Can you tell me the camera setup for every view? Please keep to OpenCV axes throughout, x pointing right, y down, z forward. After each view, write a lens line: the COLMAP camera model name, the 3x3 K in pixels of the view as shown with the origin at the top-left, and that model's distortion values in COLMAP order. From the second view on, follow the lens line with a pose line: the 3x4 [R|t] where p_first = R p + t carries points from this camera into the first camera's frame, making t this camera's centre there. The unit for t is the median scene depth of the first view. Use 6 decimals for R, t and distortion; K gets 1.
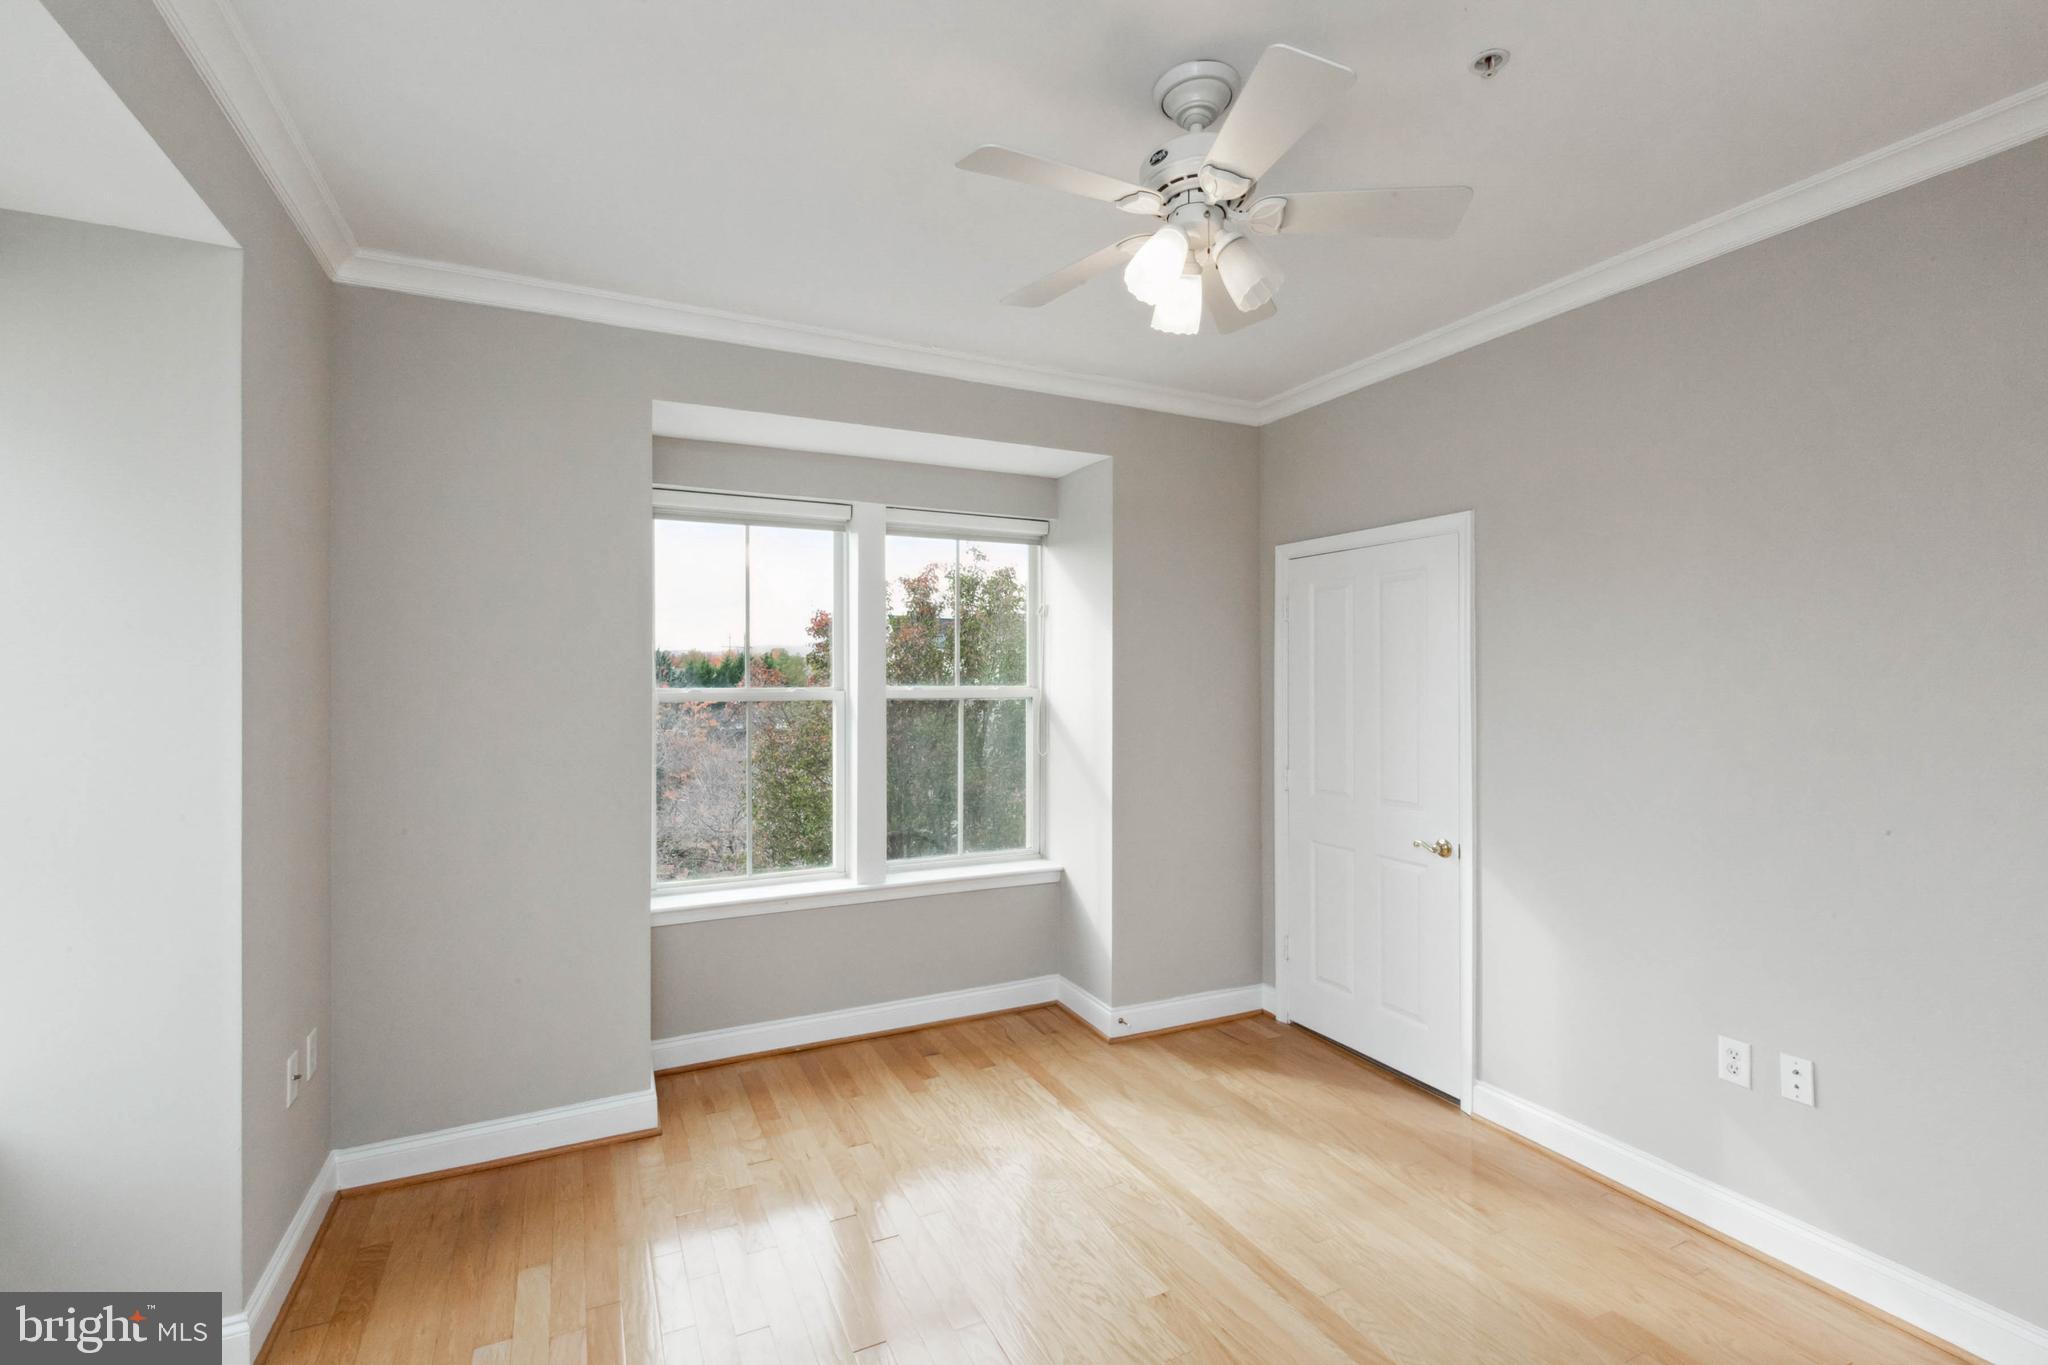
lens RADIAL K [[910.5, 0, 1013.8], [0, 910.5, 677.2], [0, 0, 1]] dist [0.002208, 0.000363]
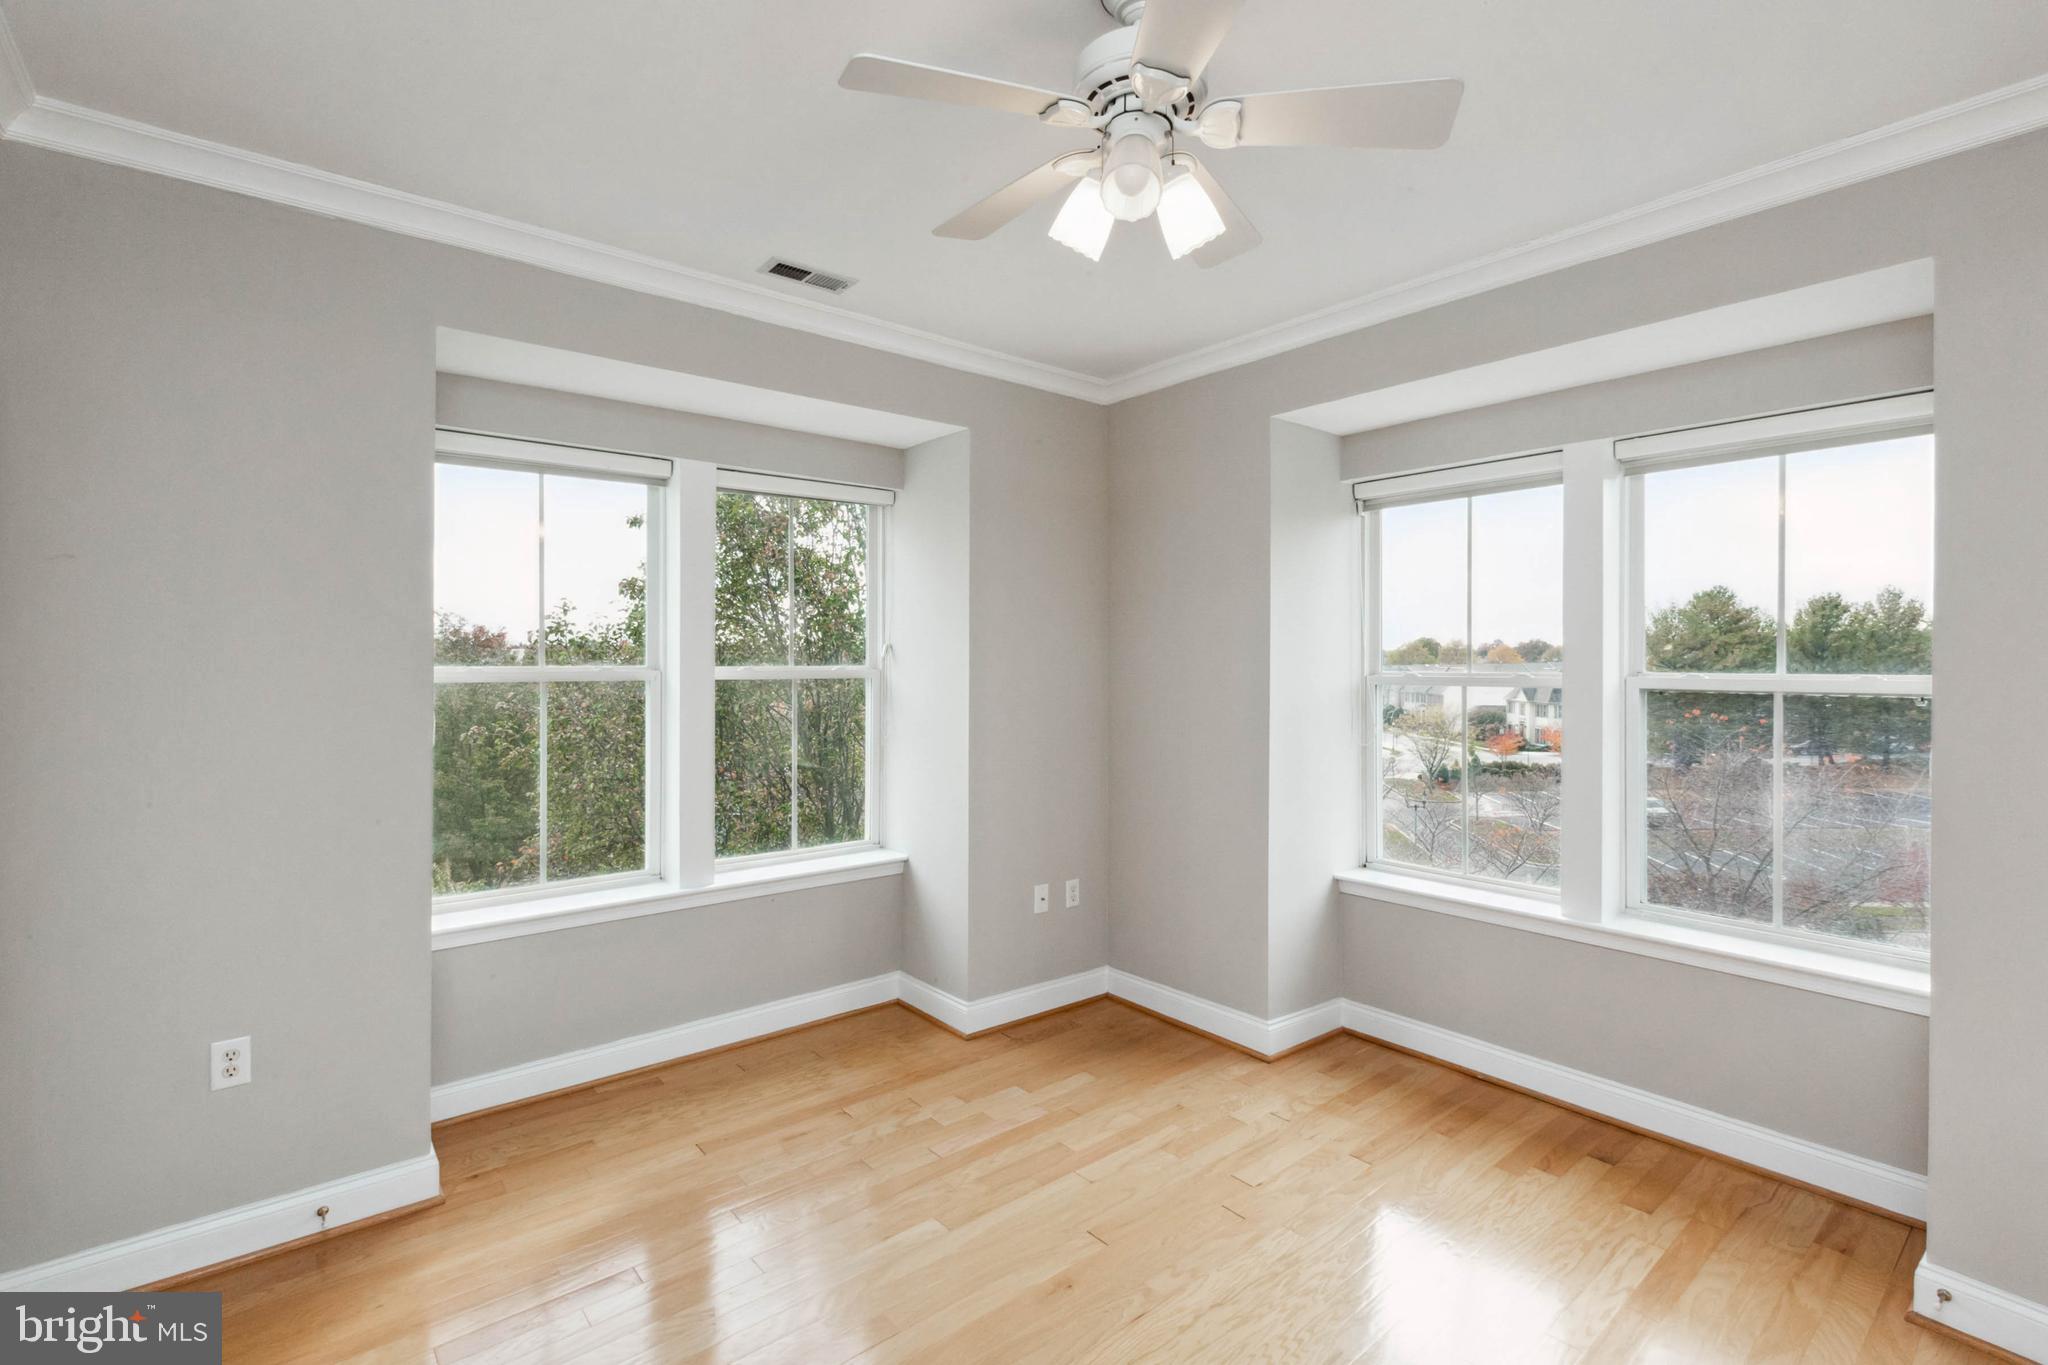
lens RADIAL K [[921.8, 0, 1032.2], [0, 921.8, 665.6], [0, 0, 1]] dist [-0.012935, -0.000830]
pose [[0.233700, 0.003869, -0.972301, 0.573388], [0.000889, 0.999991, 0.004193, 0.001028], [0.972308, -0.001844, 0.233695, 0.390365]]
